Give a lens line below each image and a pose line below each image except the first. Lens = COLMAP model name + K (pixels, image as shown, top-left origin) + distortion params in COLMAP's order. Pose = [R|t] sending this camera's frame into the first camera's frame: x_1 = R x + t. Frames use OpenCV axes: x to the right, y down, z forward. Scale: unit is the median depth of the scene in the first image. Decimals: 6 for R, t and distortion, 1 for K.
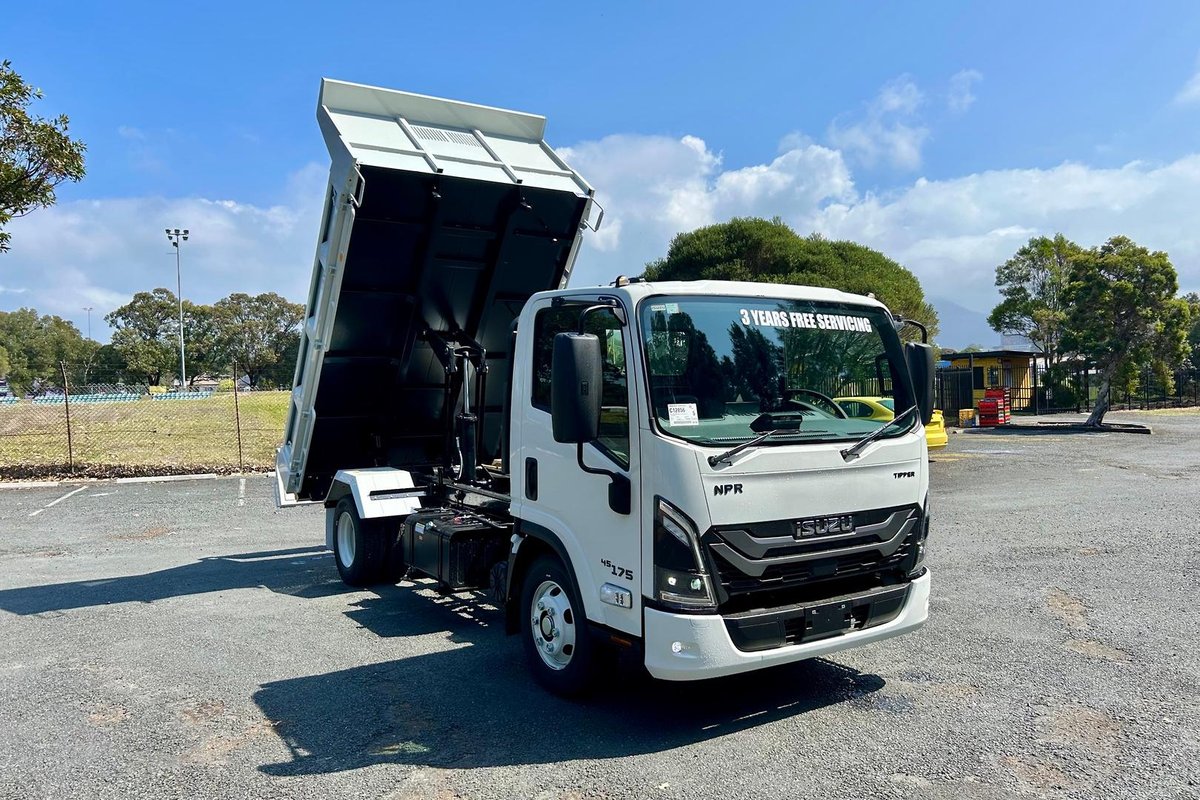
lens RADIAL K [[899.1, 0, 599.2], [0, 899.1, 388.0], [0, 0, 1]] dist [0.099577, -0.101217]
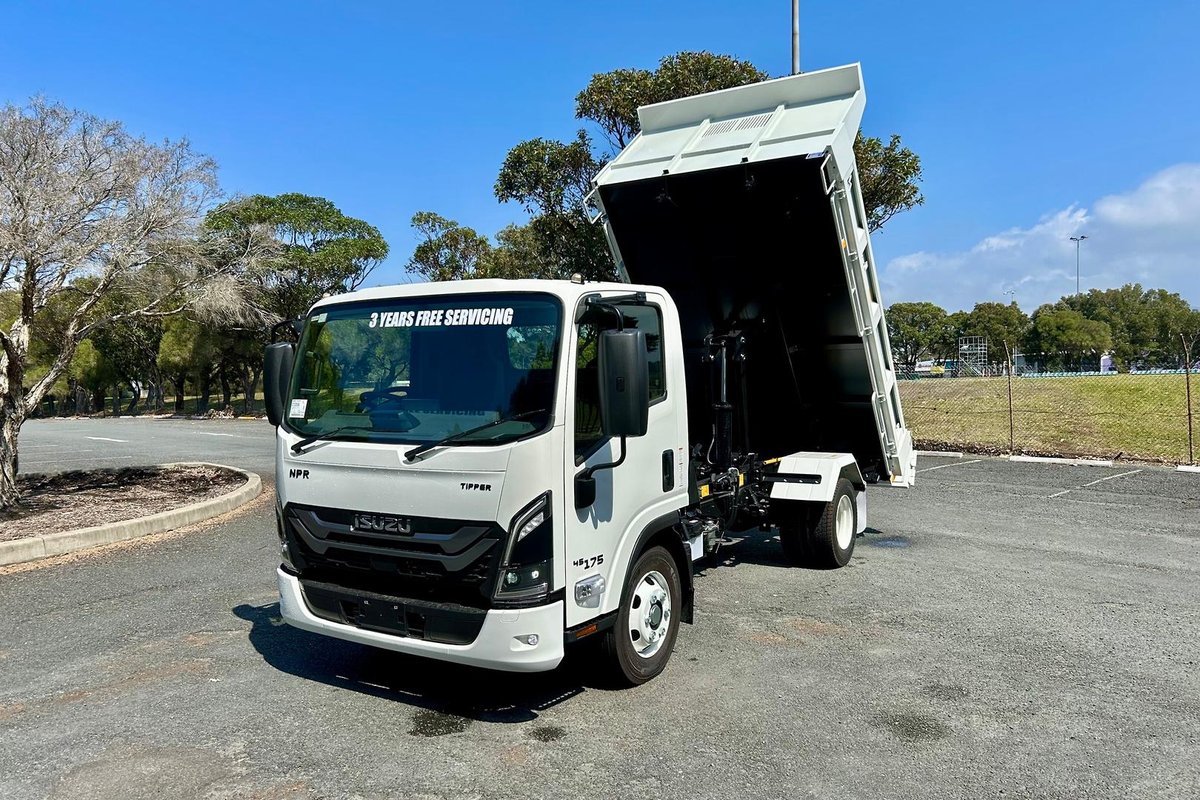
lens RADIAL K [[915.1, 0, 600.0], [0, 915.1, 400.0], [0, 0, 1]] dist [0.100827, -0.202107]
pose [[0.420561, 0.031133, -0.906730, 1.203555], [0.006680, 0.999278, 0.037409, -0.021822], [0.907240, -0.021790, 0.420049, 0.740356]]
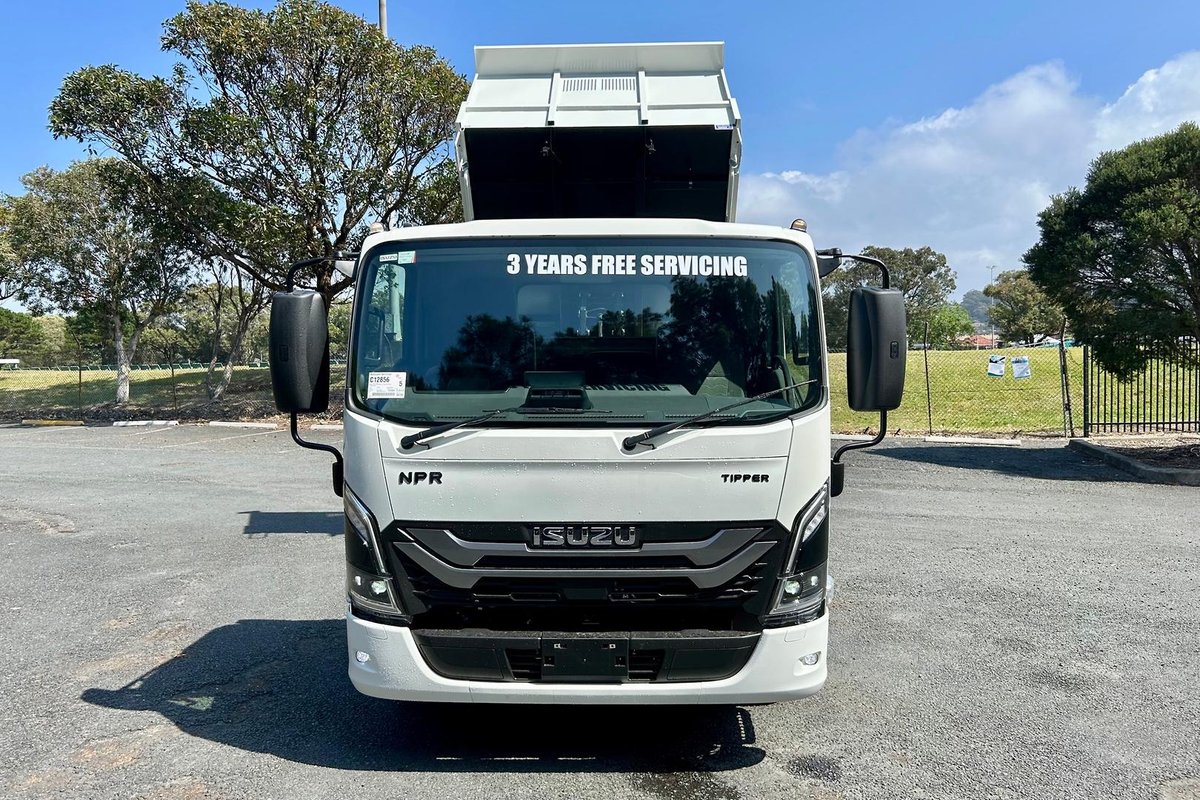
lens RADIAL K [[899.1, 0, 599.2], [0, 899.1, 388.0], [0, 0, 1]] dist [0.099577, -0.101217]
pose [[0.826554, 0.025969, -0.562258, 0.637495], [-0.002581, 0.999099, 0.042350, -0.003480], [0.562852, -0.033553, 0.825877, 0.362893]]
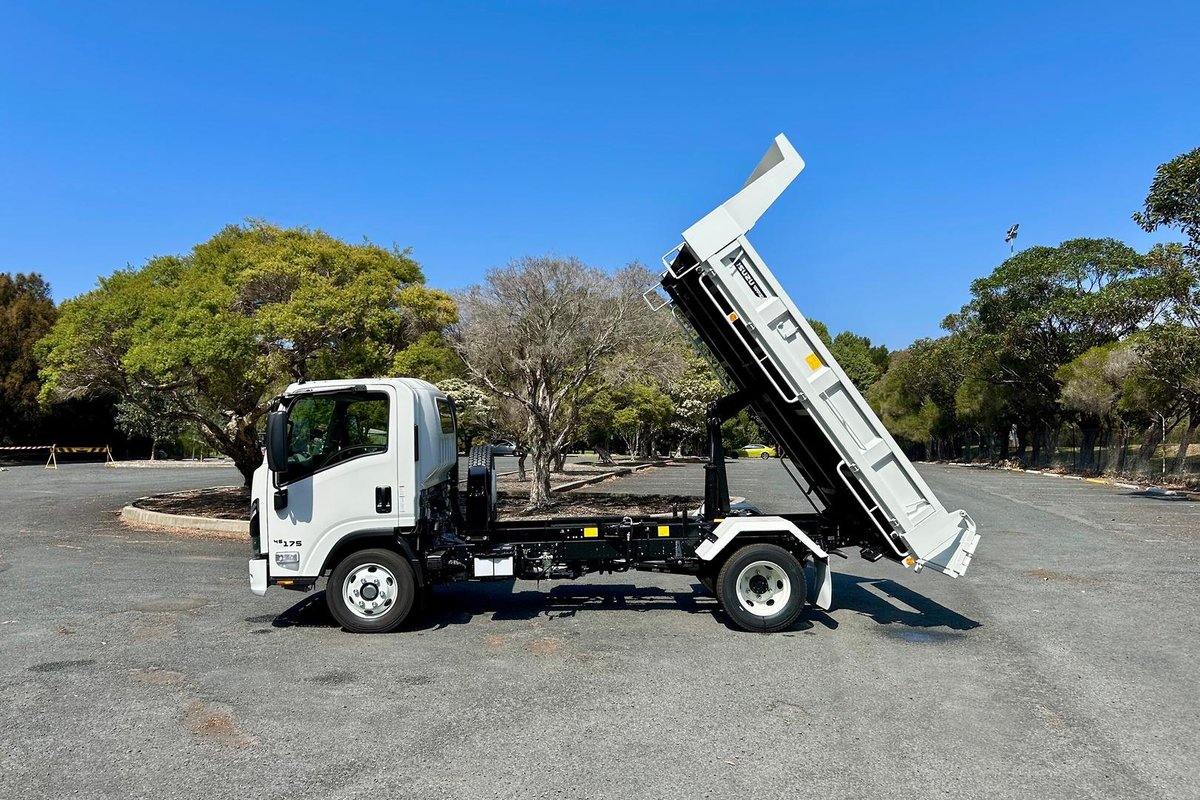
lens RADIAL K [[915.1, 0, 600.0], [0, 915.1, 400.0], [0, 0, 1]] dist [0.100827, -0.202107]
pose [[-0.523923, -0.014875, -0.851636, 1.479284], [0.003836, 0.999796, -0.019823, -0.043550], [0.851757, -0.013652, -0.523759, 2.462382]]
